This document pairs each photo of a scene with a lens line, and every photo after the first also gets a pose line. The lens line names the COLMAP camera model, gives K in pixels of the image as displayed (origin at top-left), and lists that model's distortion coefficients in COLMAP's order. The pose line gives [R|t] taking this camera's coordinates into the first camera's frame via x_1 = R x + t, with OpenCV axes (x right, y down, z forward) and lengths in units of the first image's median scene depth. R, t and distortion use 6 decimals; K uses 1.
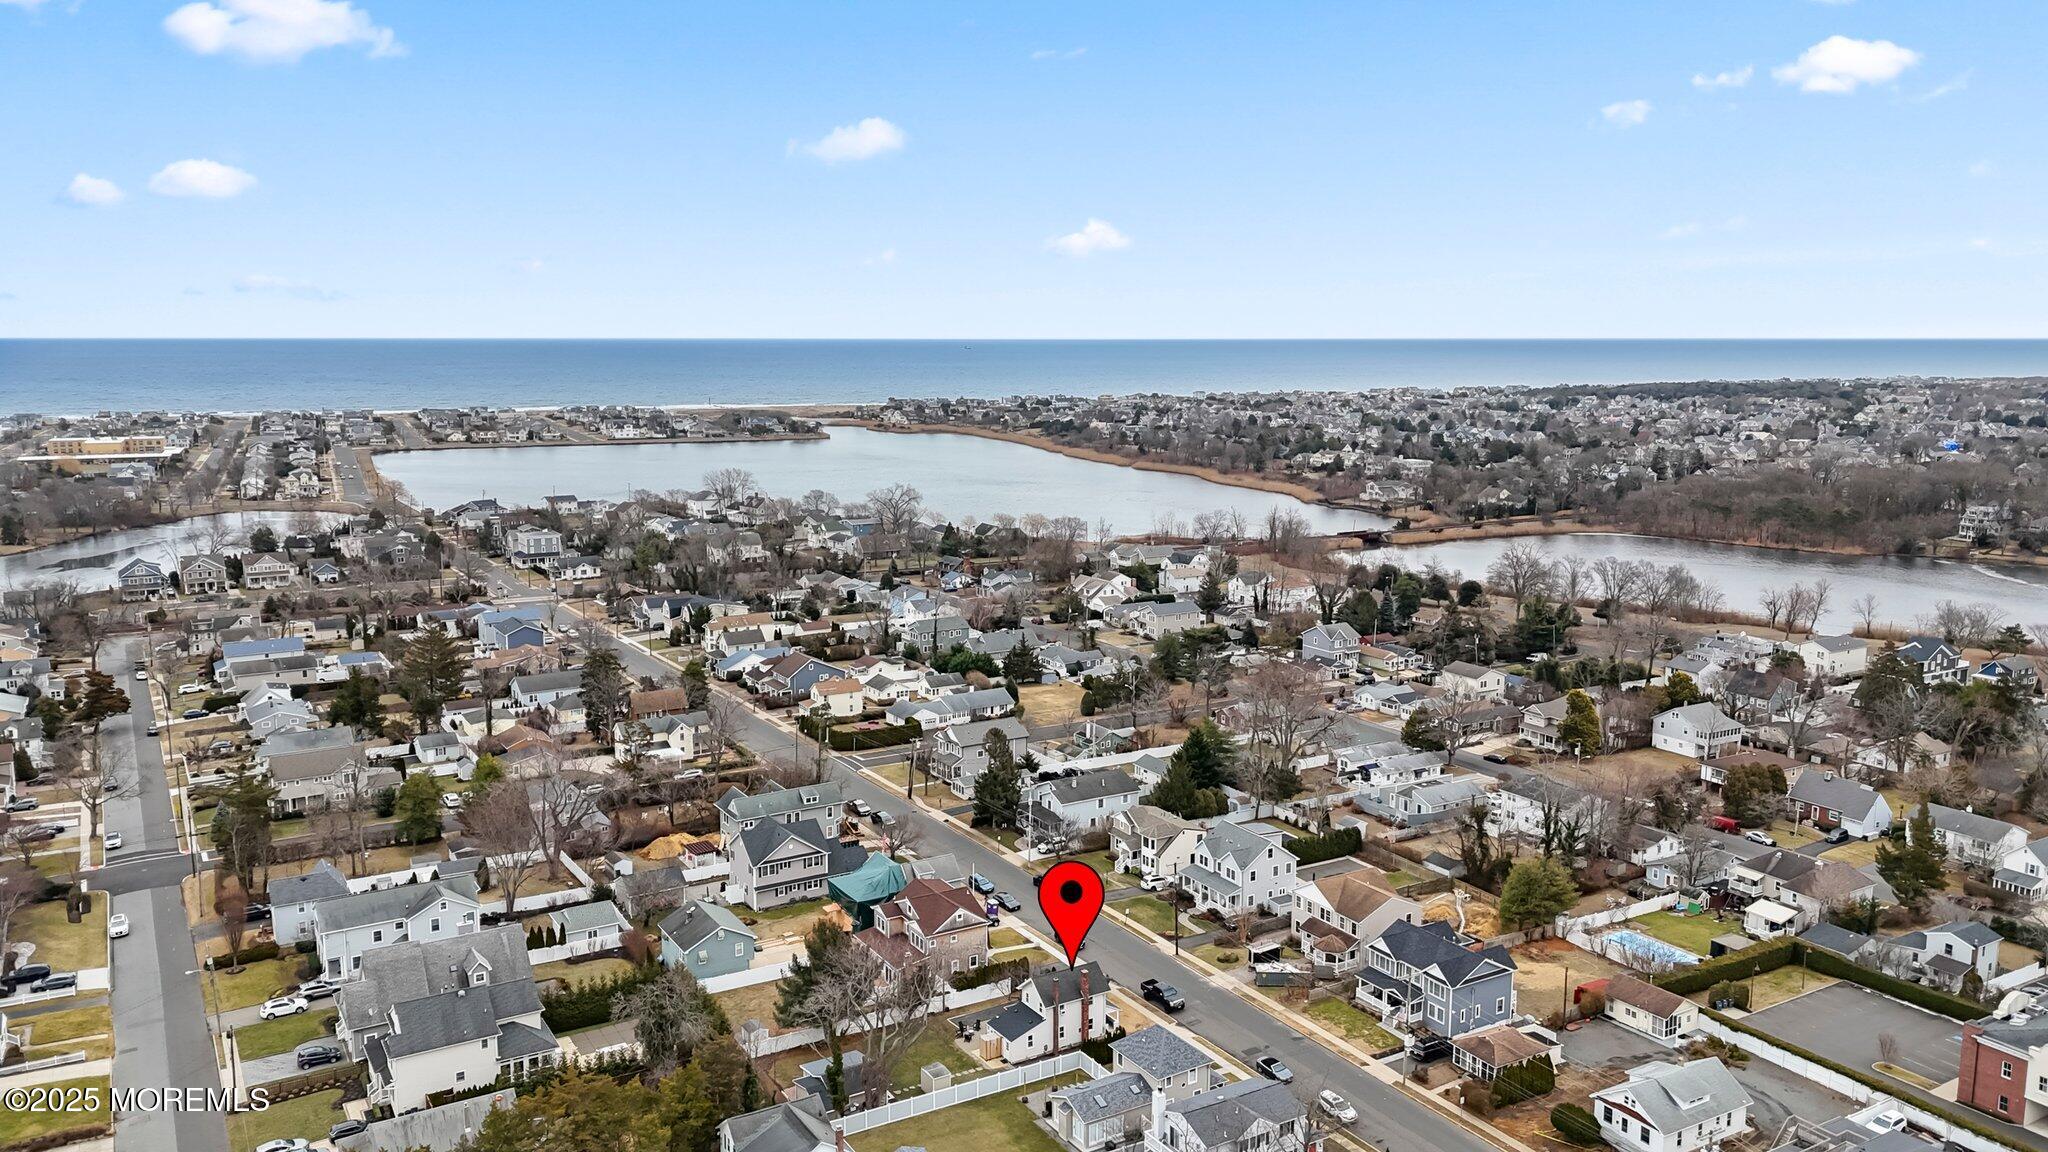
lens RADIAL K [[1501.7, 0, 1024.3], [0, 1501.7, 568.2], [0, 0, 1]] dist [0.092833, -0.089215]
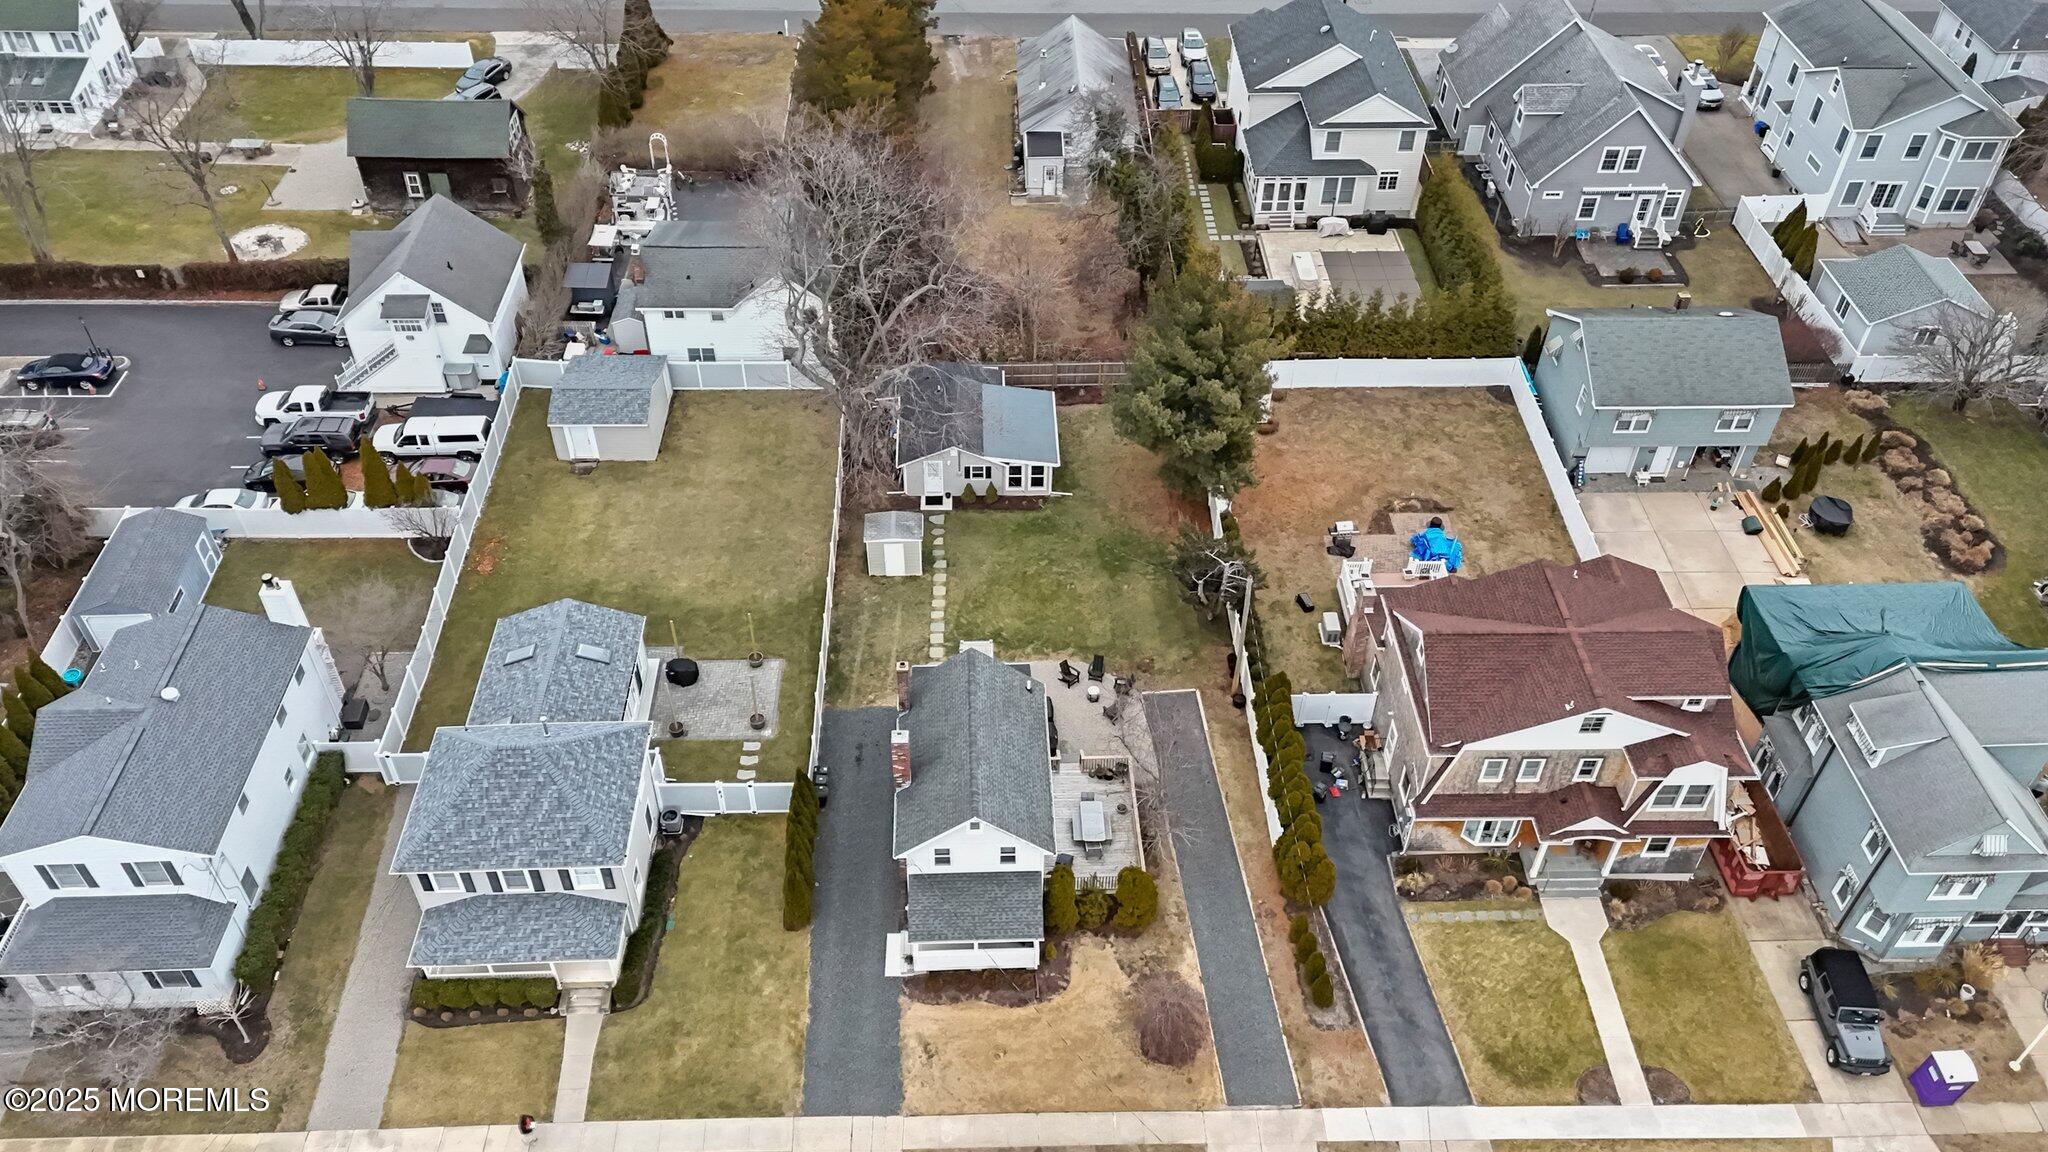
lens RADIAL K [[1543.1, 0, 1023.3], [0, 1543.1, 571.6], [0, 0, 1]] dist [0.098677, -0.116832]
pose [[-0.487571, 0.585893, -0.647305, 0.156493], [-0.142257, 0.678182, 0.720994, -0.013122], [0.861416, 0.443619, -0.247314, 0.732246]]
